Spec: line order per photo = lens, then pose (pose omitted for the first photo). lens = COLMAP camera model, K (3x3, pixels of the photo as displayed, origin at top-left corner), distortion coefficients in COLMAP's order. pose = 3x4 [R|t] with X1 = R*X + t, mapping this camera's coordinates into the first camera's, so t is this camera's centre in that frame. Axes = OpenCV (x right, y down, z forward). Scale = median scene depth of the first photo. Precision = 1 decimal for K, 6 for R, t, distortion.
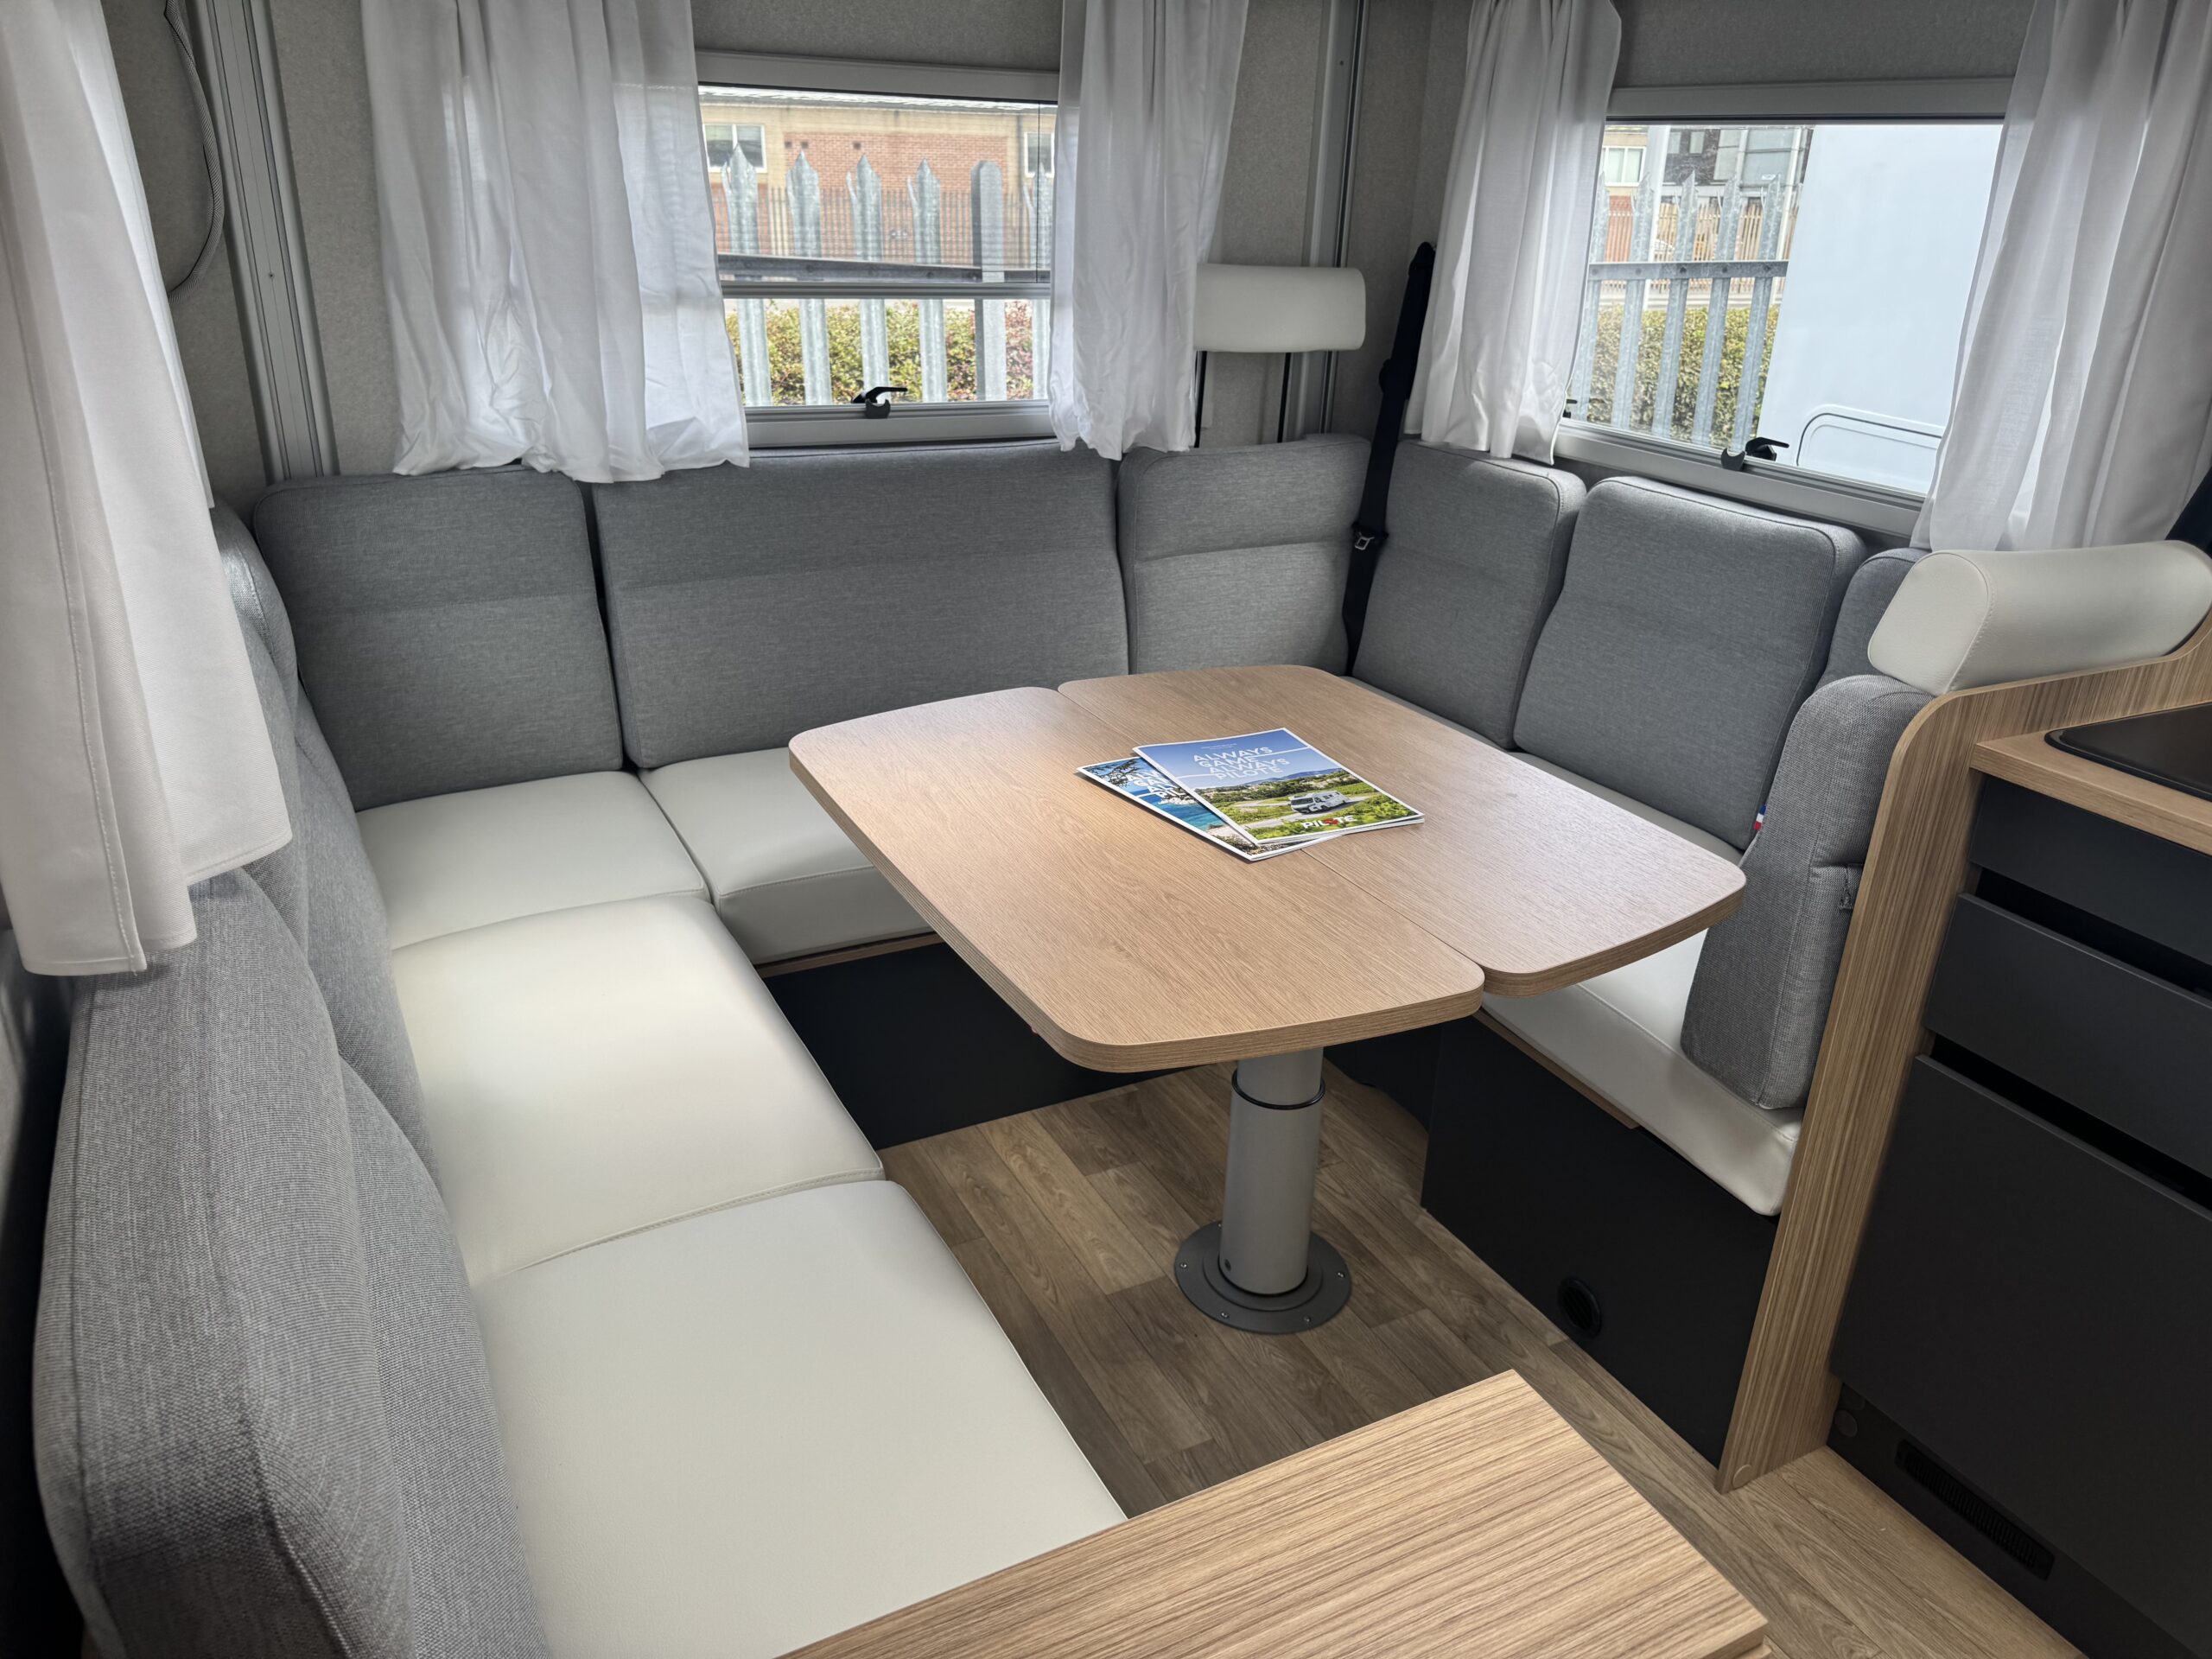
lens RADIAL K [[1576.0, 0, 1195.4], [0, 1576.0, 824.6], [0, 0, 1]] dist [0.032558, -0.028941]
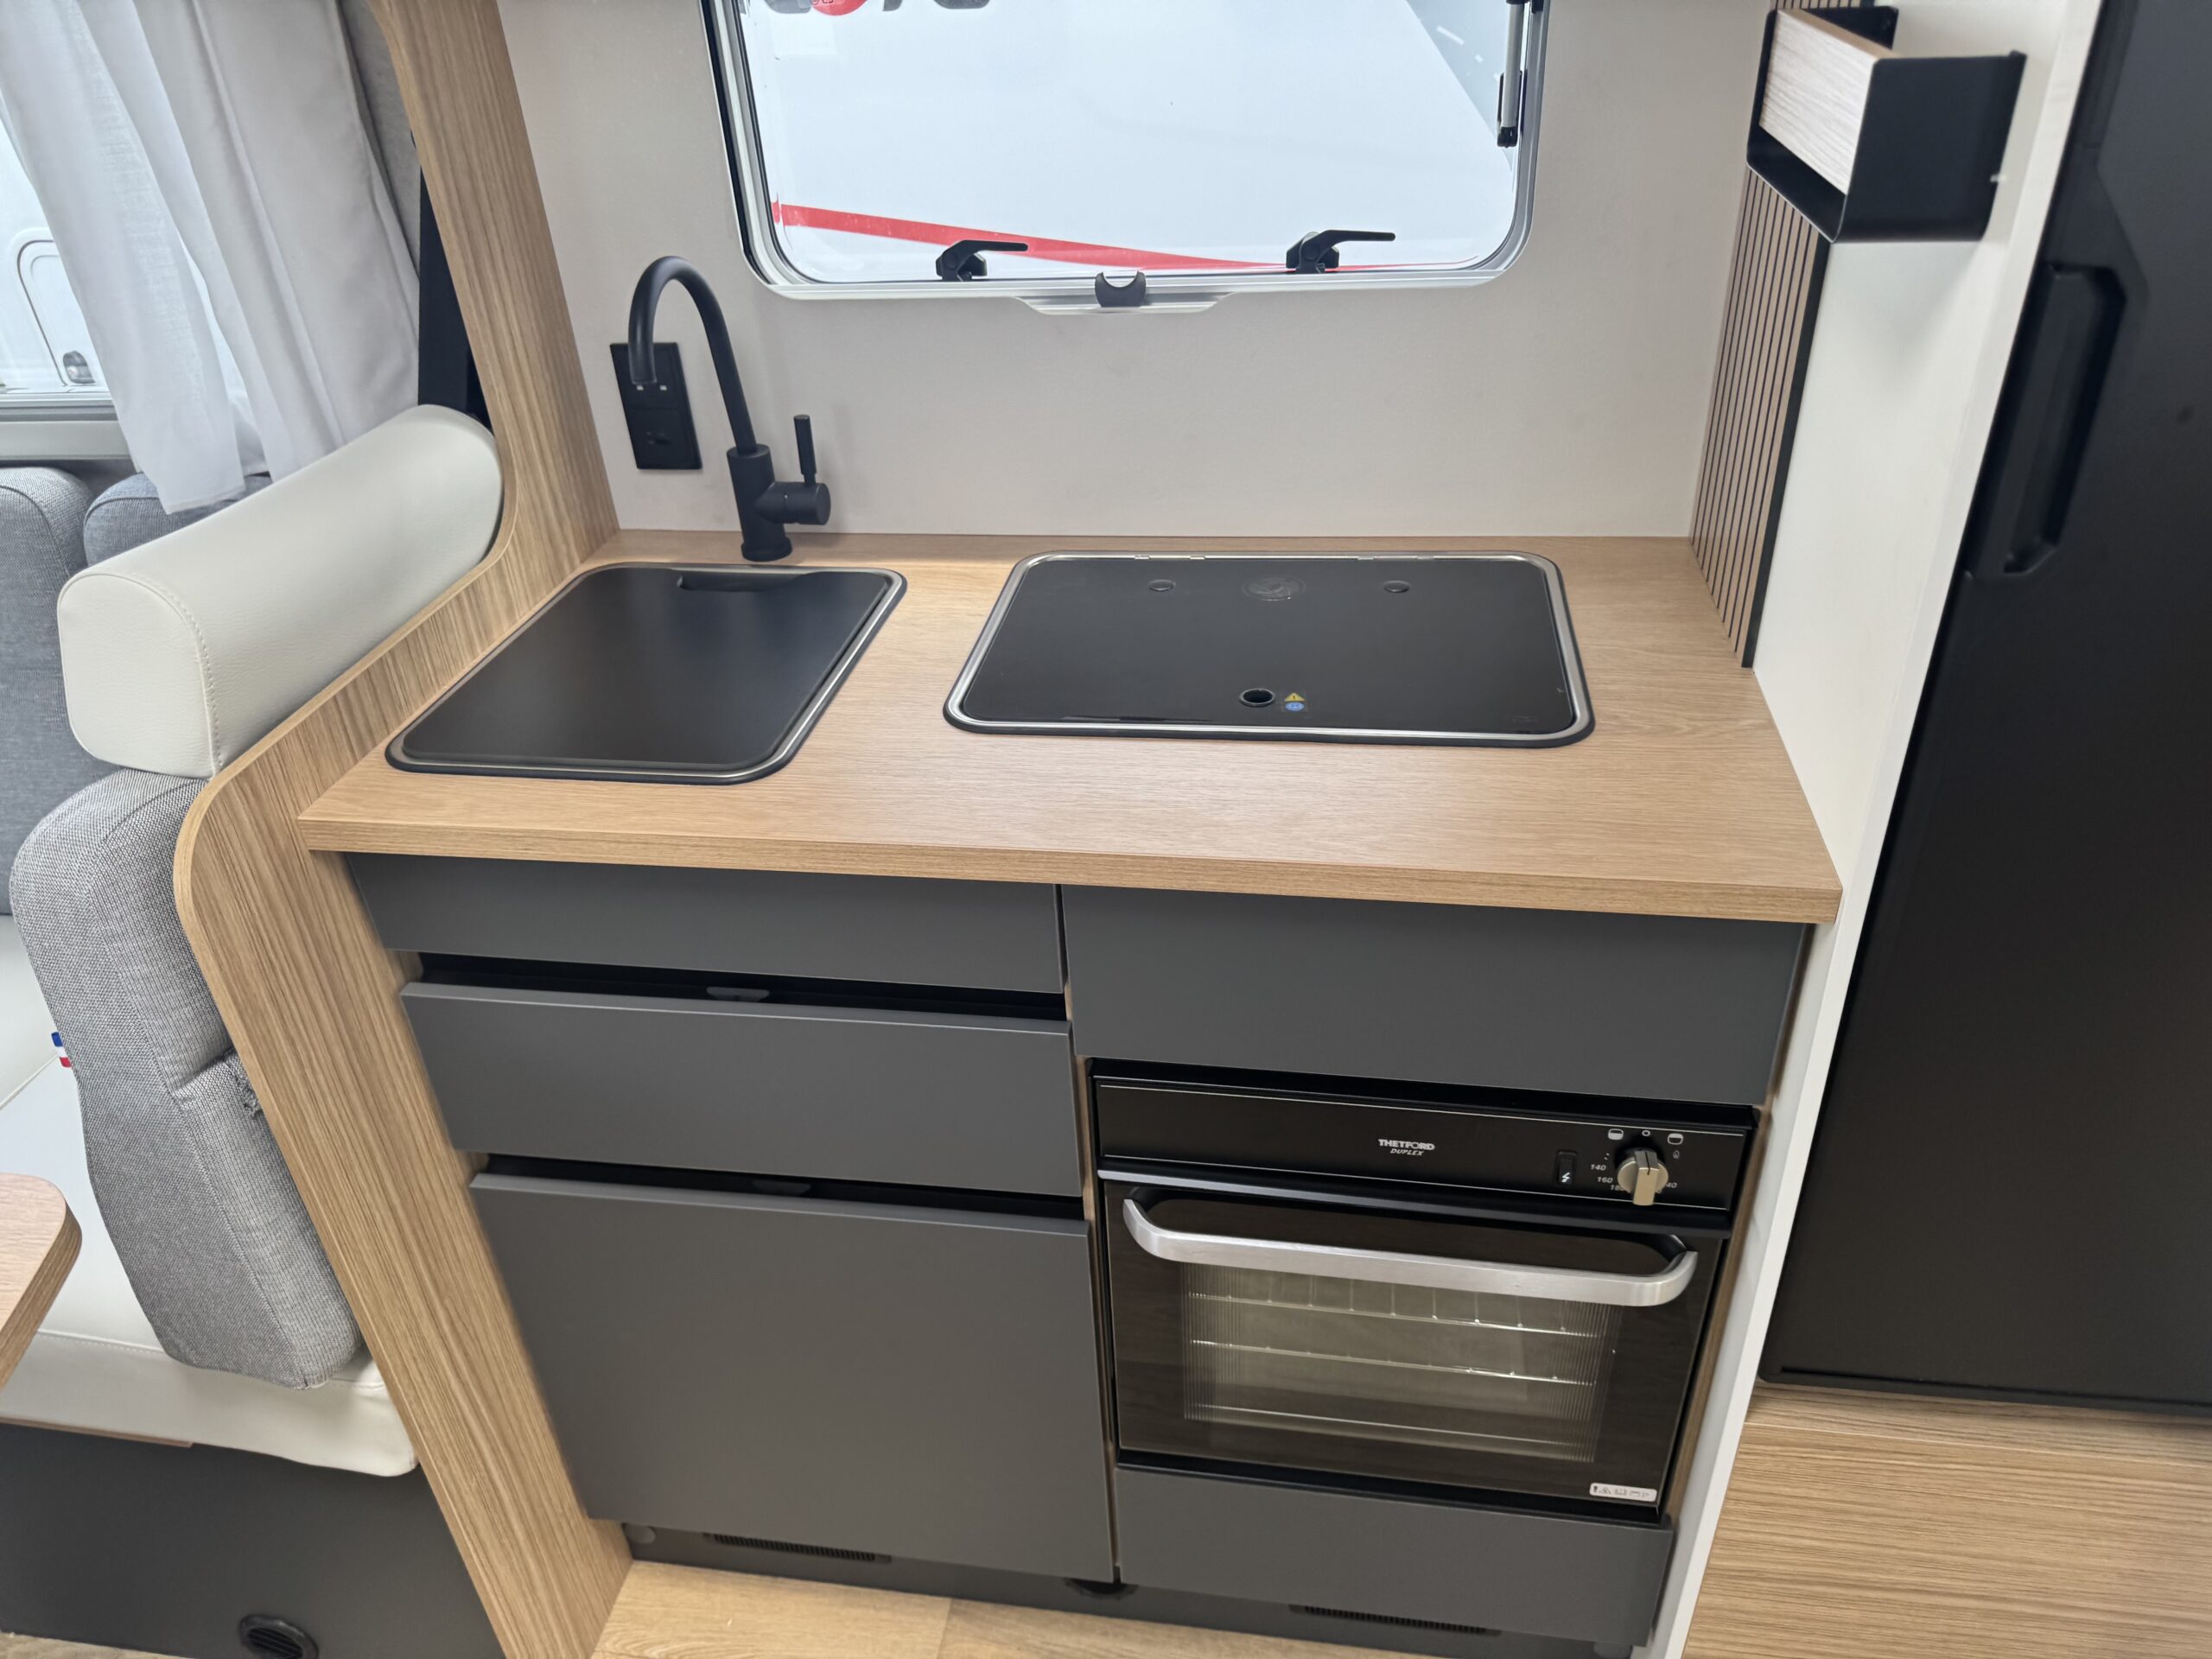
lens RADIAL K [[1576.0, 0, 1099.0], [0, 1576.0, 809.7], [0, 0, 1]] dist [0.032558, -0.028941]
pose [[0.615516, -0.485770, 0.620619, 0.187739], [0.391388, 0.871902, 0.294284, -0.079085], [-0.684072, 0.061767, 0.726794, 0.179732]]
